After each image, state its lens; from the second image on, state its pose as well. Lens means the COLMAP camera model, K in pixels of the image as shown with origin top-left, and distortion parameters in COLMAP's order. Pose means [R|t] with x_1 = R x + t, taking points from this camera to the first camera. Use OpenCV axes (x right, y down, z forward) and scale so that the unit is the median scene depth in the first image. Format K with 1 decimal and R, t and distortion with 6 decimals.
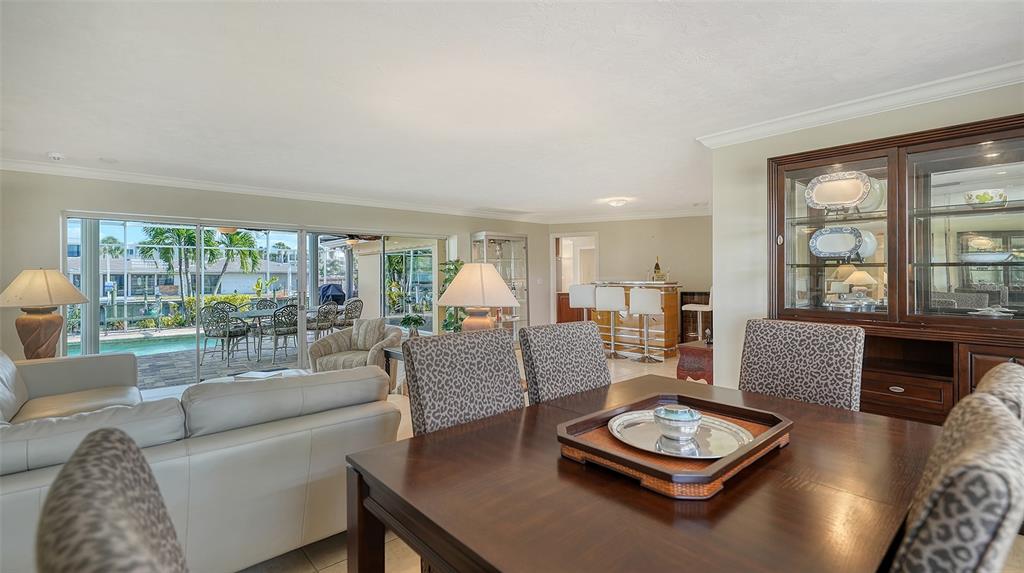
lens RADIAL K [[455.9, 0, 512.0], [0, 455.9, 286.5], [0, 0, 1]] dist [-0.000034, -0.000005]
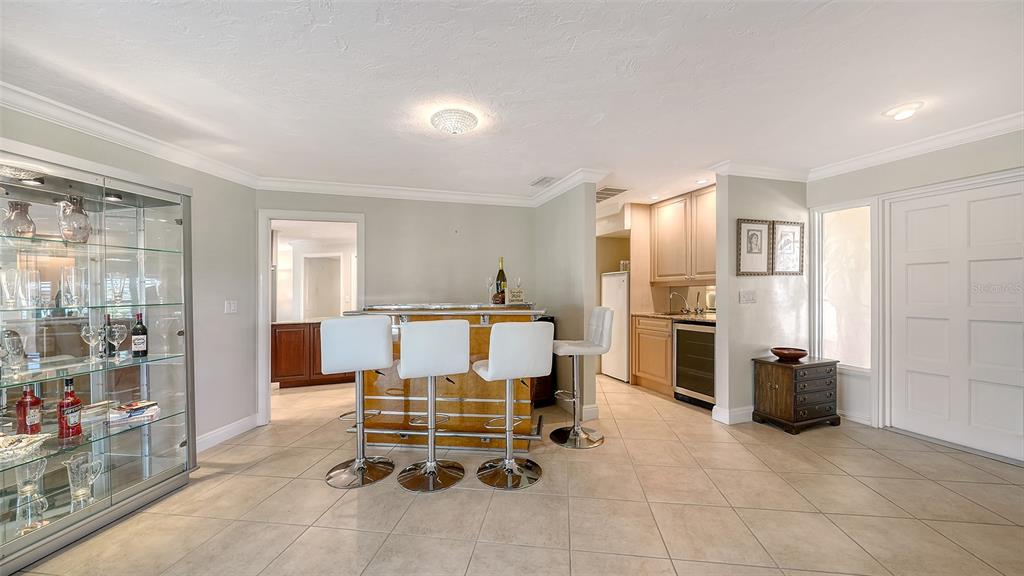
lens RADIAL K [[358.6, 0, 507.8], [0, 358.6, 299.0], [0, 0, 1]] dist [0.000289, 0.000013]
pose [[0.766704, -0.022289, 0.641614, 0.047990], [0.026275, 0.999649, 0.003329, -0.017064], [-0.641463, 0.014306, 0.767021, 0.662704]]
